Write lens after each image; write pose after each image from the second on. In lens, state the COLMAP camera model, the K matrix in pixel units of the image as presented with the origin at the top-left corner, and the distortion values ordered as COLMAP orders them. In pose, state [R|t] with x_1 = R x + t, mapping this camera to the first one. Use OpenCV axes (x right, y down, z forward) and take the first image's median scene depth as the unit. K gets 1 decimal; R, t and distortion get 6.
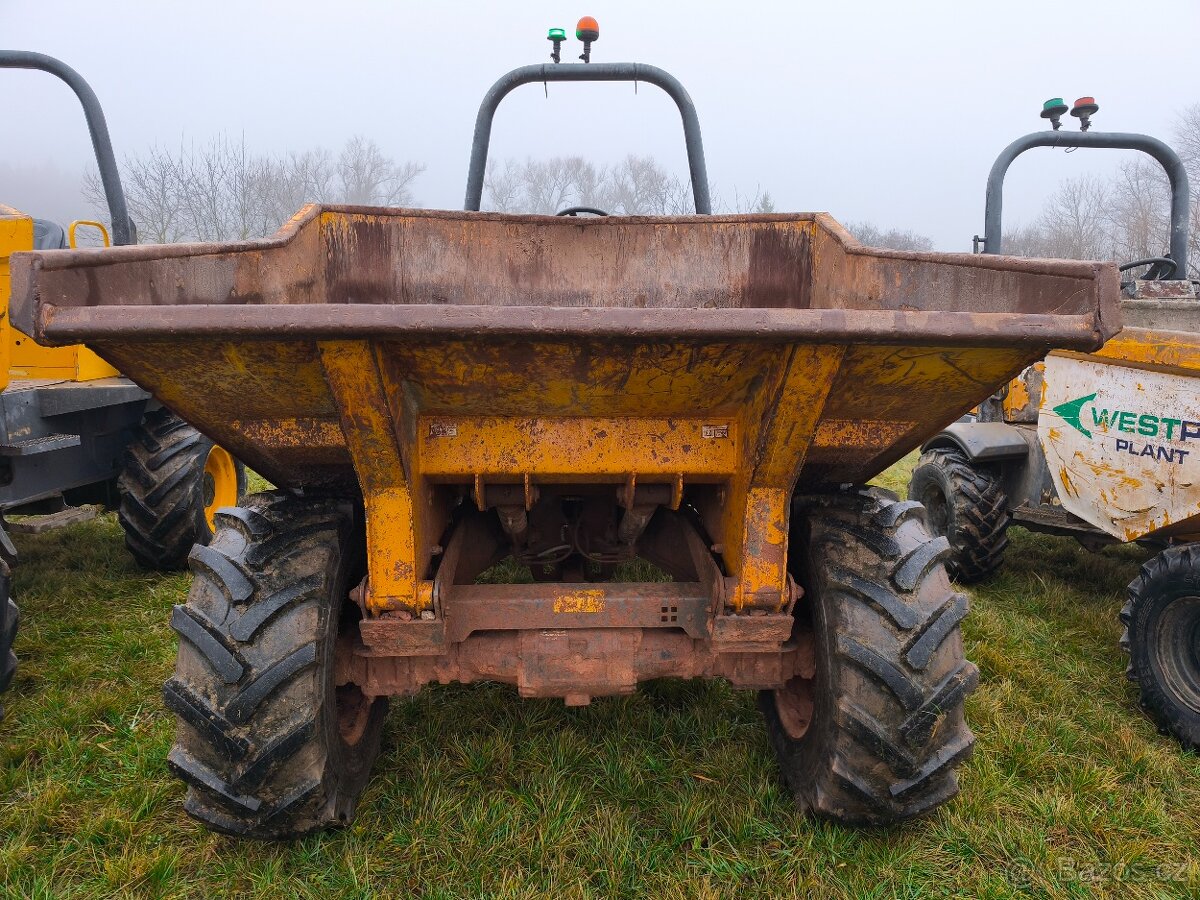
lens RADIAL K [[818.3, 0, 594.6], [0, 818.3, 456.0], [0, 0, 1]] dist [0.007938, -0.004507]
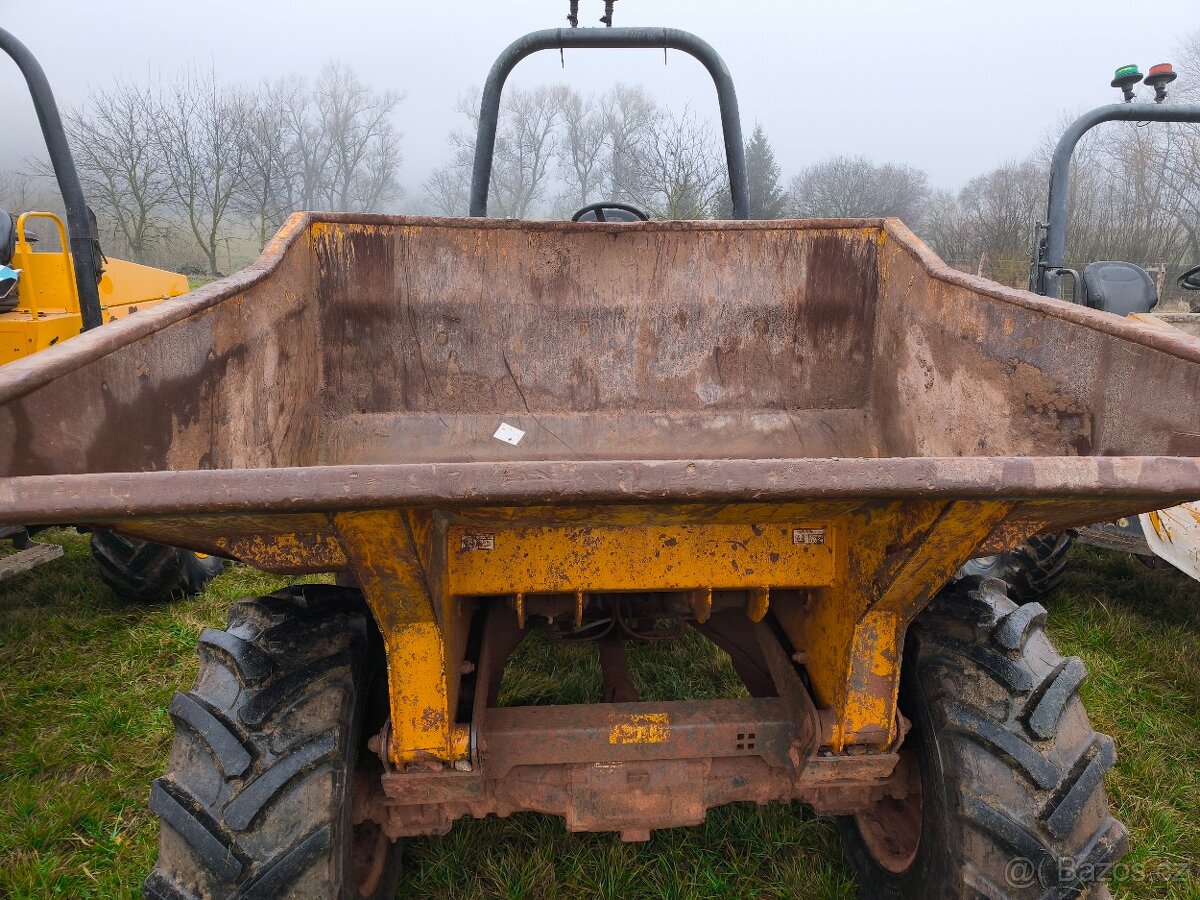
lens RADIAL K [[822.7, 0, 600.0], [0, 822.7, 450.0], [0, 0, 1]] dist [0.000836, 0.001072]
pose [[0.999762, -0.007637, 0.020418, -0.073995], [0.006212, 0.997600, 0.068957, -0.165501], [-0.020896, -0.068814, 0.997411, 0.174992]]
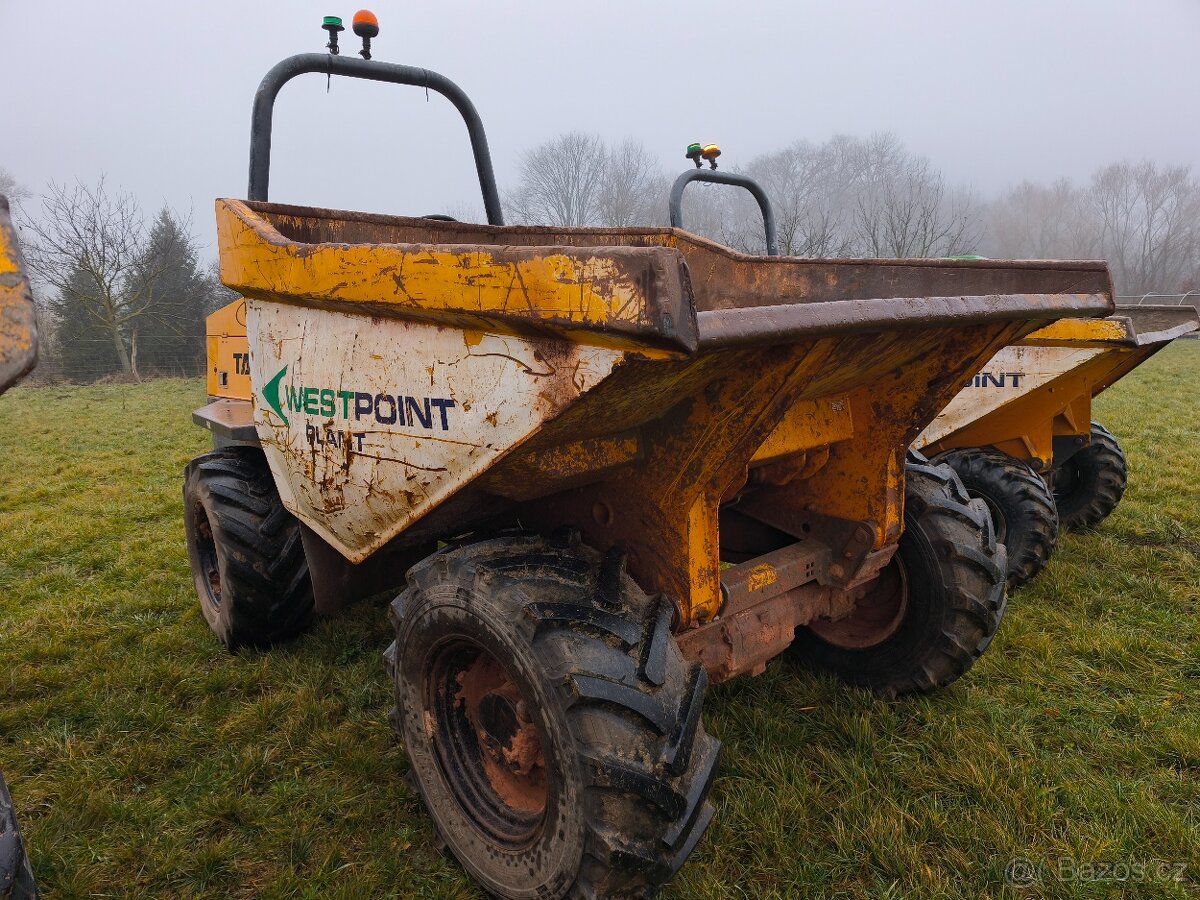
lens RADIAL K [[817.2, 0, 602.8], [0, 817.2, 466.4], [0, 0, 1]] dist [0.009259, -0.003317]
pose [[0.767722, -0.155331, 0.621672, -0.825738], [0.163088, 0.985591, 0.044857, -0.049664], [-0.619682, 0.066950, 0.781992, 0.267656]]
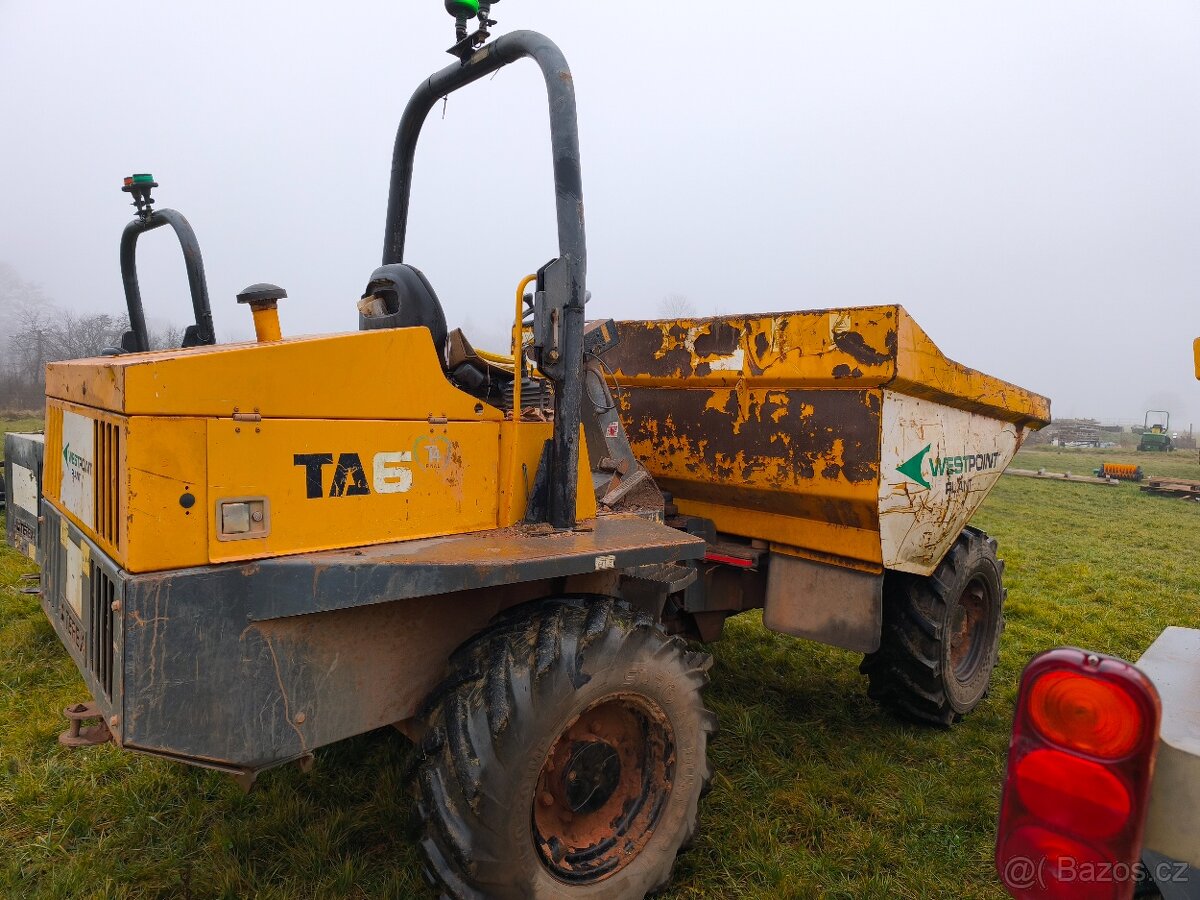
lens RADIAL K [[817.2, 0, 602.8], [0, 817.2, 466.4], [0, 0, 1]] dist [0.009259, -0.003317]
pose [[-0.676855, -0.106102, 0.728430, -1.106661], [0.092107, 0.969573, 0.226812, -0.507874], [-0.730332, 0.220612, -0.646487, 2.544367]]
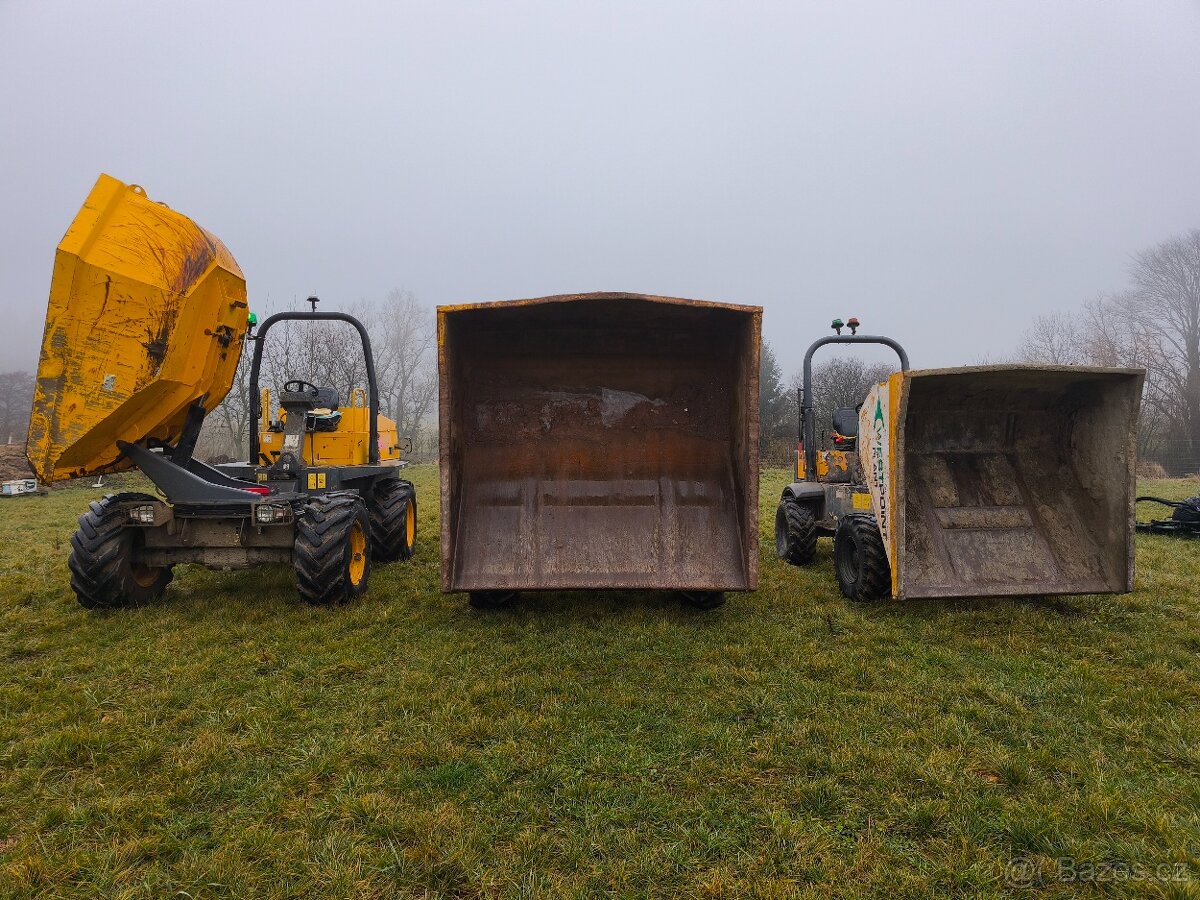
lens RADIAL K [[818.3, 0, 594.6], [0, 818.3, 456.0], [0, 0, 1]] dist [0.007938, -0.004507]
pose [[0.999646, -0.014713, -0.022160, 0.037395], [0.011020, 0.987315, -0.158393, 0.384300], [0.024210, 0.158093, 0.987127, -1.799534]]
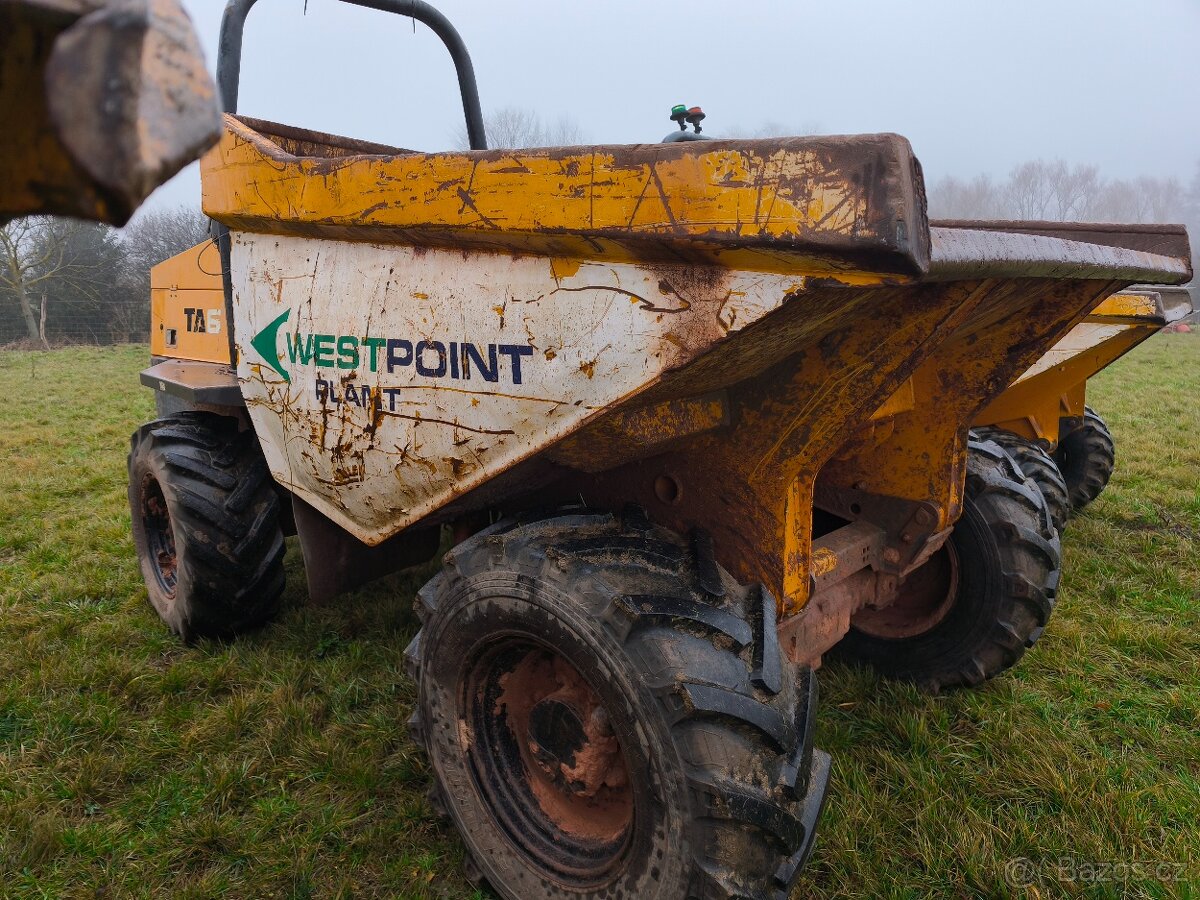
lens RADIAL K [[818.3, 0, 594.6], [0, 818.3, 456.0], [0, 0, 1]] dist [0.007938, -0.004507]
pose [[0.718878, -0.152022, 0.678310, -0.848584], [0.145799, 0.987063, 0.066700, -0.051063], [-0.679675, 0.050948, 0.731742, 0.459052]]
